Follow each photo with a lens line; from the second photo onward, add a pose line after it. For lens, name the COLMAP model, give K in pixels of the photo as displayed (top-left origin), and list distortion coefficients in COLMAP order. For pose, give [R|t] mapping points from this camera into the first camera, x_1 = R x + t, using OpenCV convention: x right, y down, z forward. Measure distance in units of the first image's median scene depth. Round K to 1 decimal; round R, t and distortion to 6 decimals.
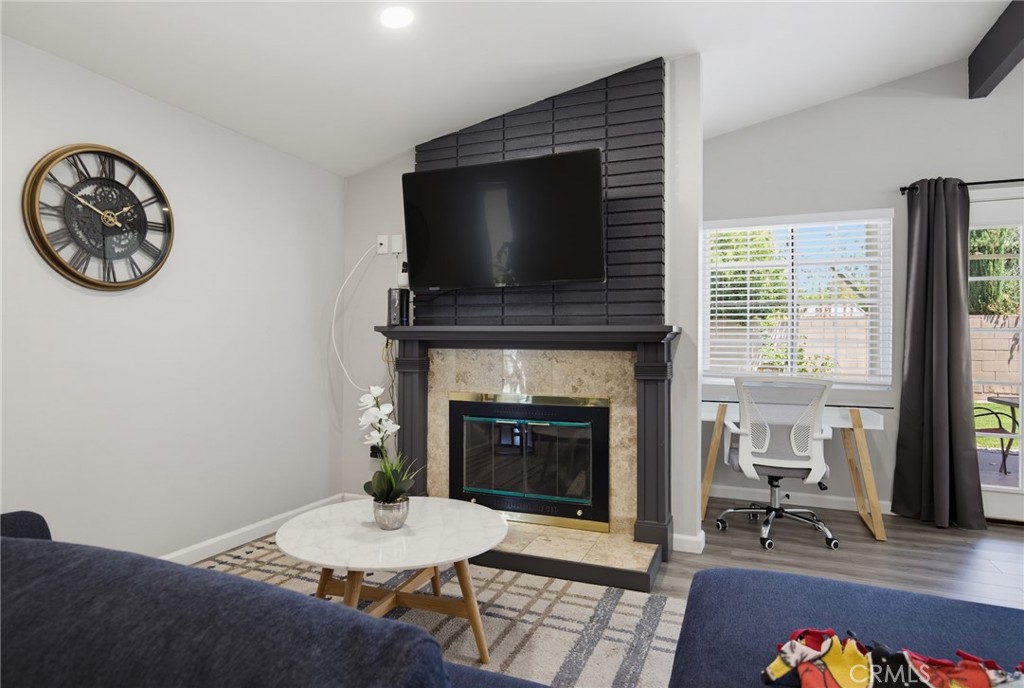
lens RADIAL K [[582.2, 0, 507.8], [0, 582.2, 342.8], [0, 0, 1]] dist [-0.007738, 0.005512]
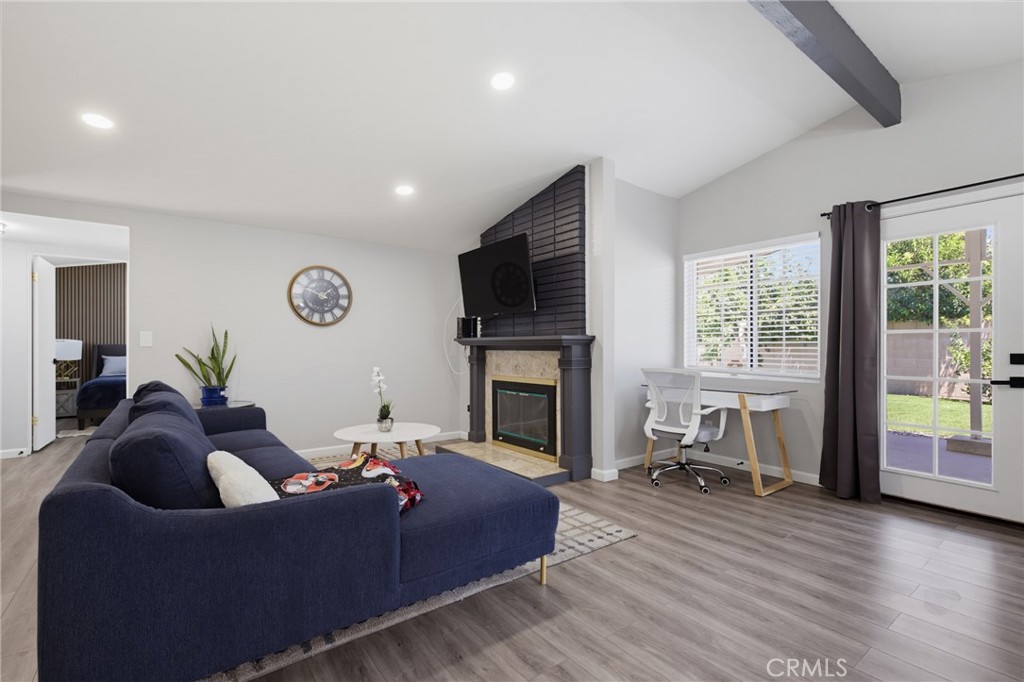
lens RADIAL K [[469.3, 0, 516.6], [0, 469.3, 345.4], [0, 0, 1]] dist [0.015258, -0.000504]
pose [[0.864131, -0.010726, -0.503153, 0.739267], [0.011549, 0.999932, -0.001481, -0.001840], [0.503135, -0.004531, 0.864196, -0.193030]]
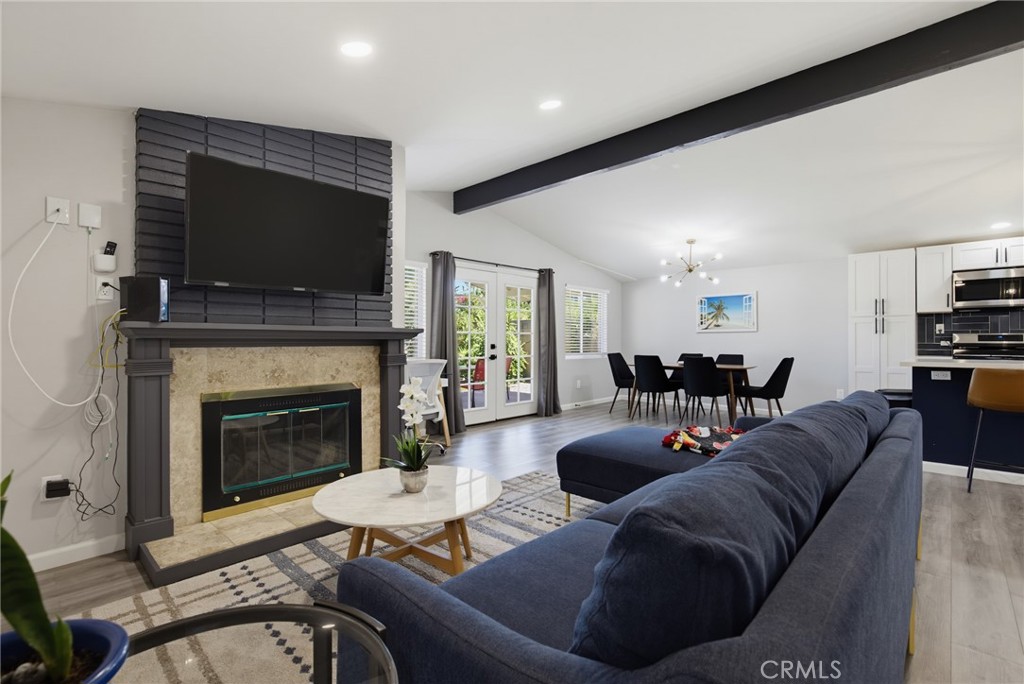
lens RADIAL K [[469.3, 0, 510.9], [0, 469.3, 341.4], [0, 0, 1]] dist [0.015258, -0.000504]
pose [[0.370855, -0.009140, 0.928646, -0.685073], [0.004169, 0.999958, 0.008177, -0.004036], [-0.928681, 0.000839, 0.370877, 0.282458]]
